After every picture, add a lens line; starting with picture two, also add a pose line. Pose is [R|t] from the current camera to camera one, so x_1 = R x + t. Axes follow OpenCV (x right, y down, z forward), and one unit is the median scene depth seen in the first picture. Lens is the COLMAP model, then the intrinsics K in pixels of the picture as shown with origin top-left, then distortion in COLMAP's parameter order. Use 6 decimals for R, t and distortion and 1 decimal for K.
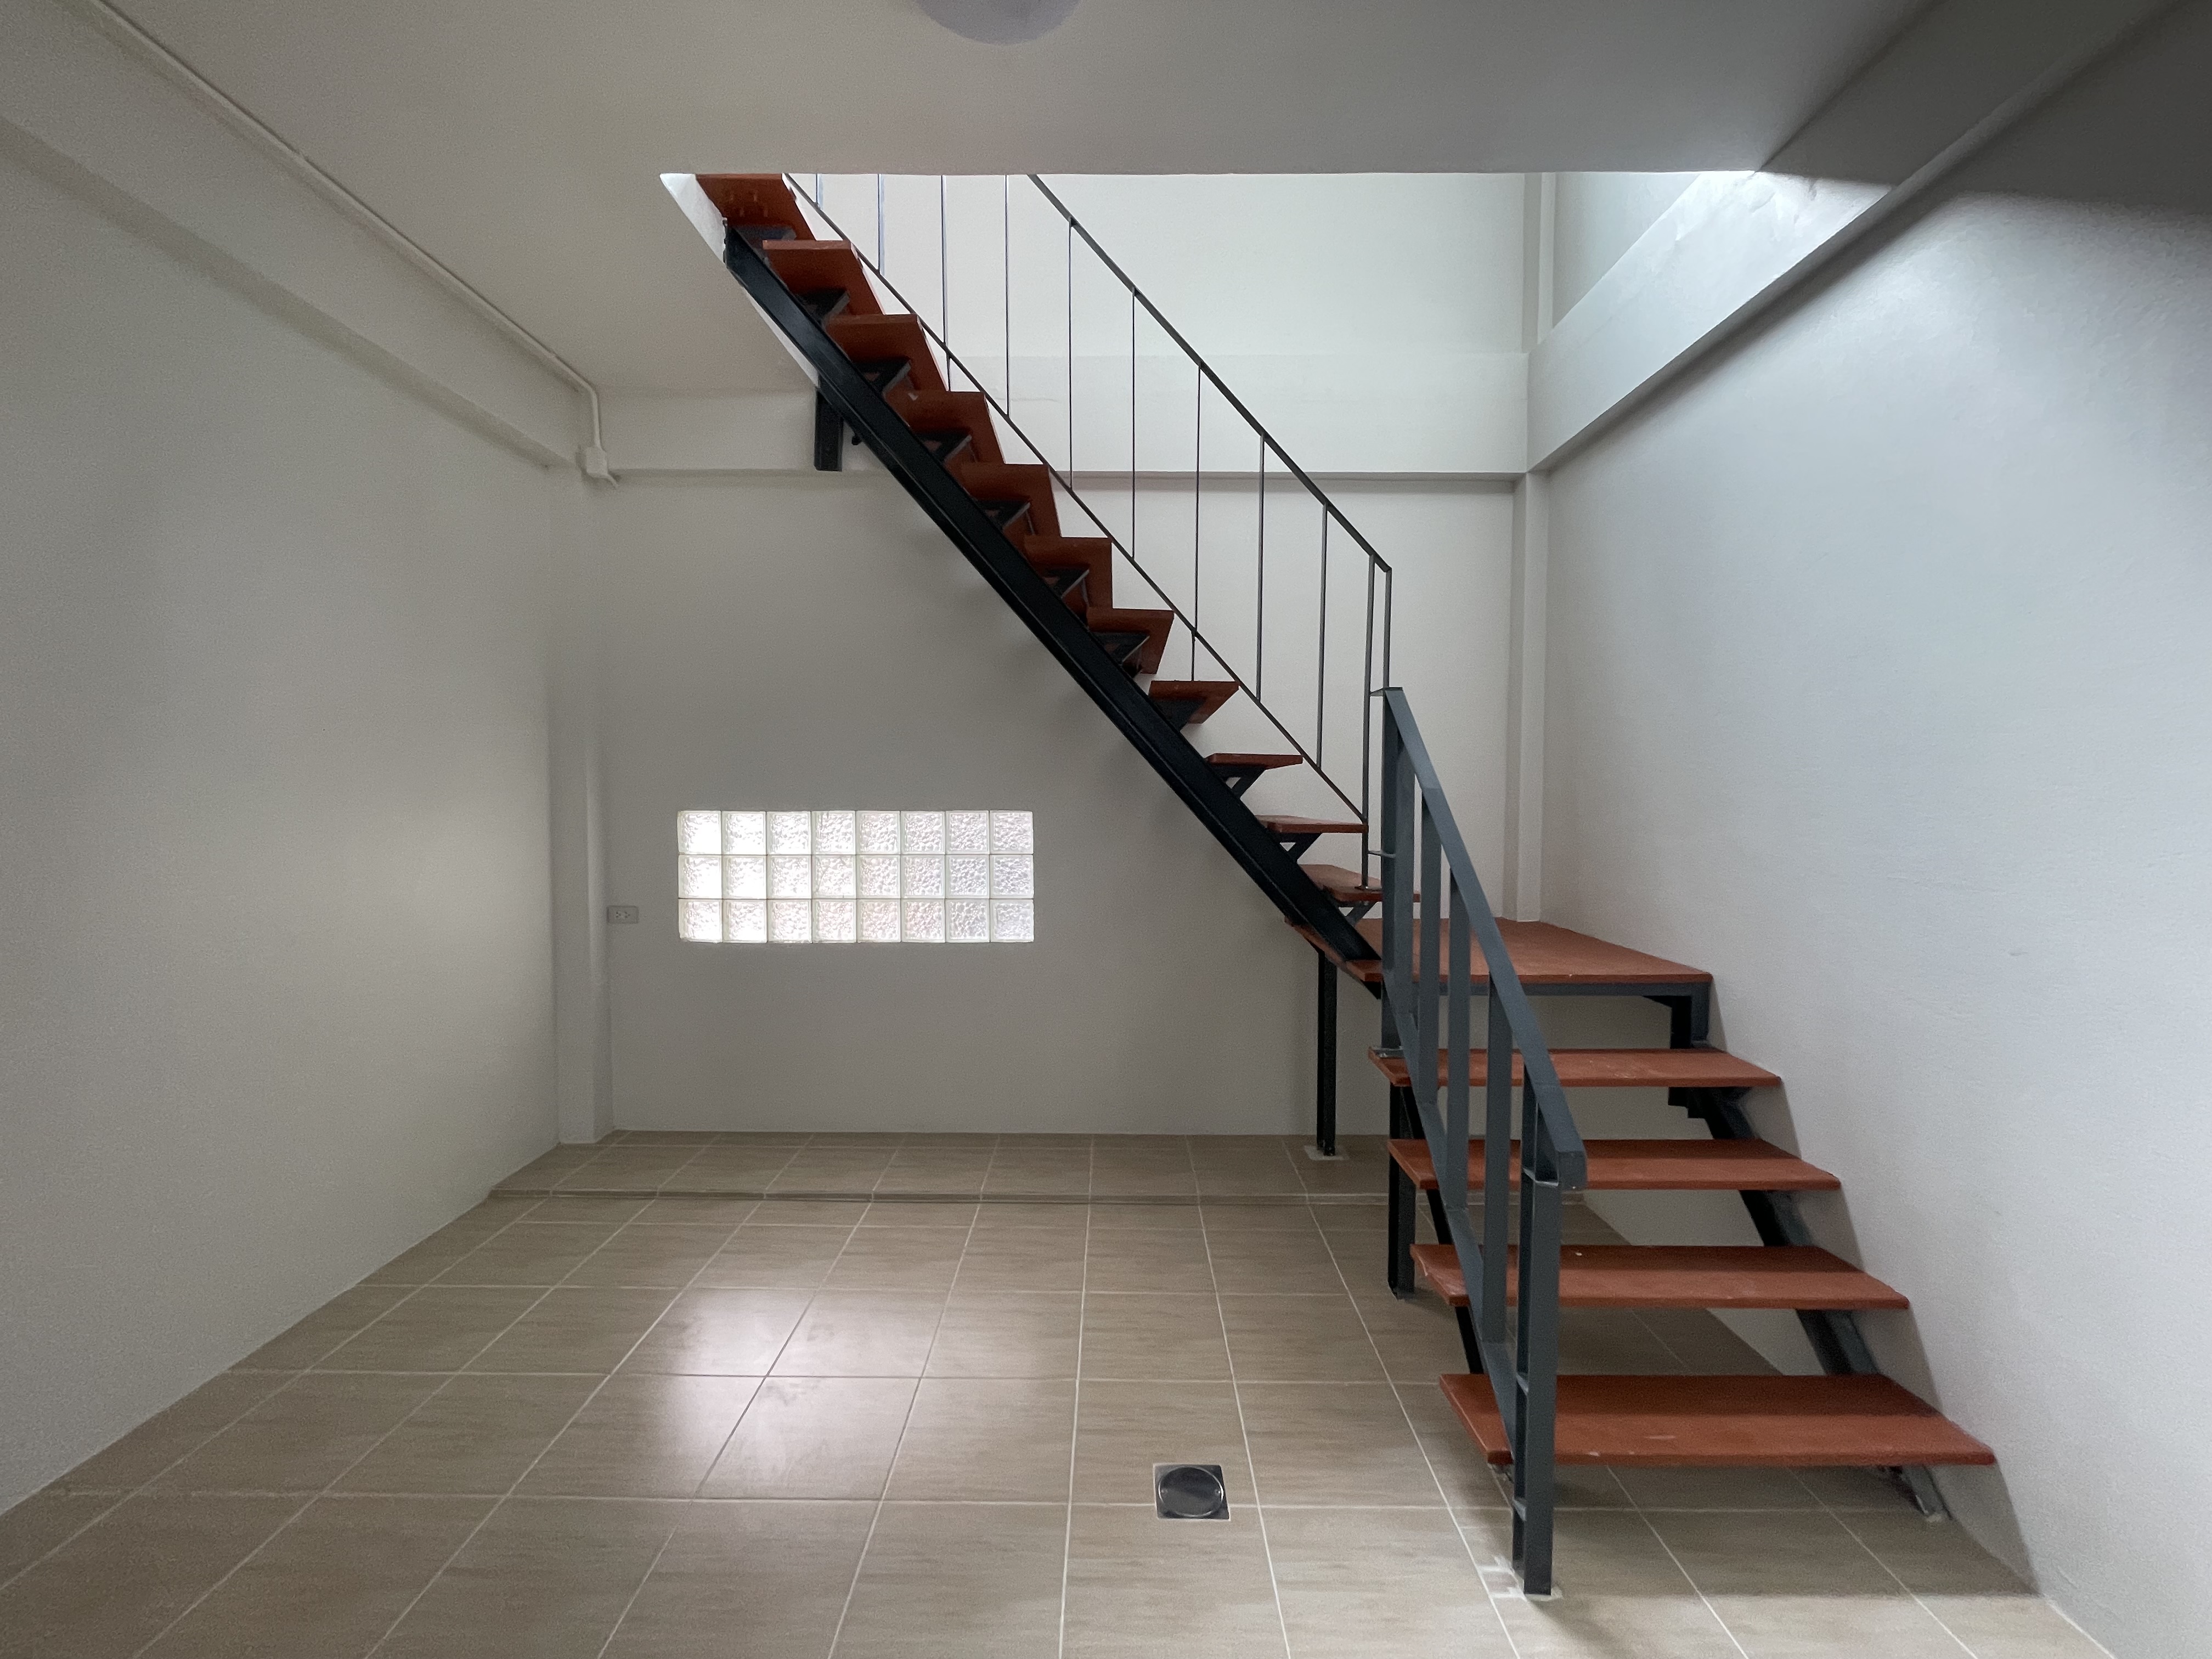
lens RADIAL K [[889.5, 0, 1114.0], [0, 889.5, 834.3], [0, 0, 1]] dist [0.000146, -0.001218]
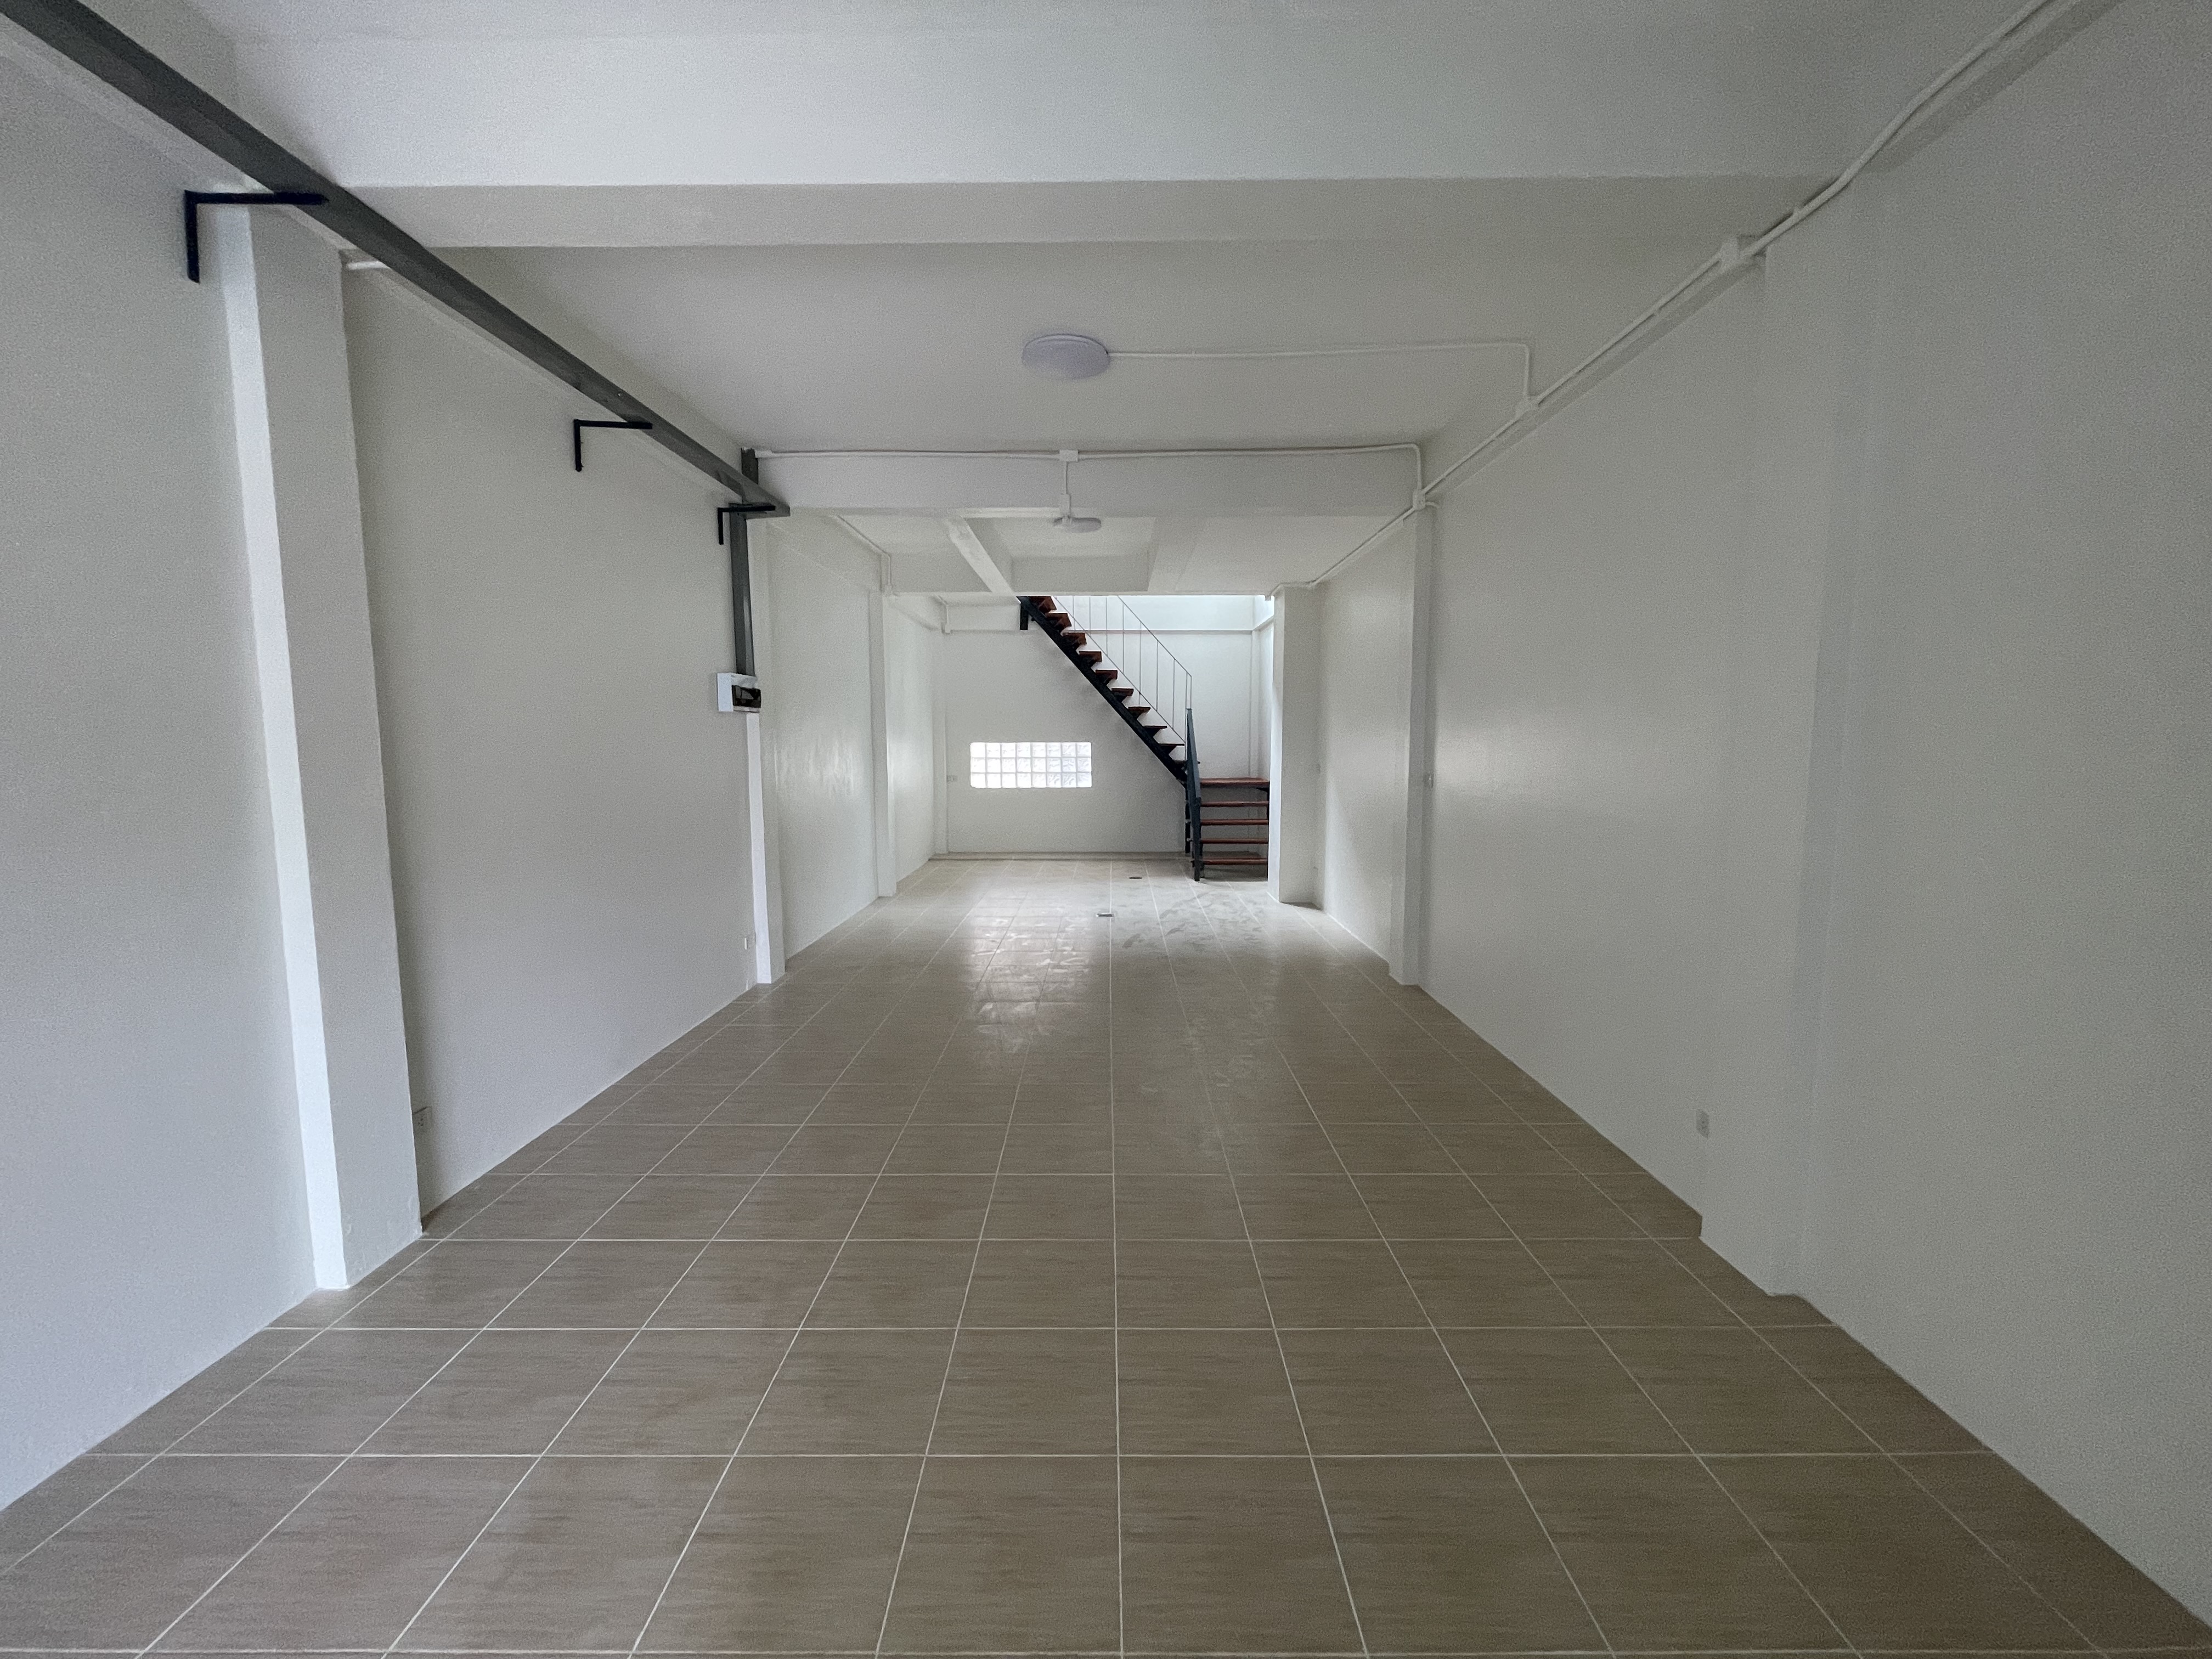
lens RADIAL K [[889.5, 0, 1115.0], [0, 889.5, 815.4], [0, 0, 1]] dist [0.000146, -0.001218]
pose [[0.999351, -0.008116, 0.035082, -0.115727], [0.006428, 0.998828, 0.047966, 0.076080], [-0.035430, -0.047710, 0.998233, -1.971747]]
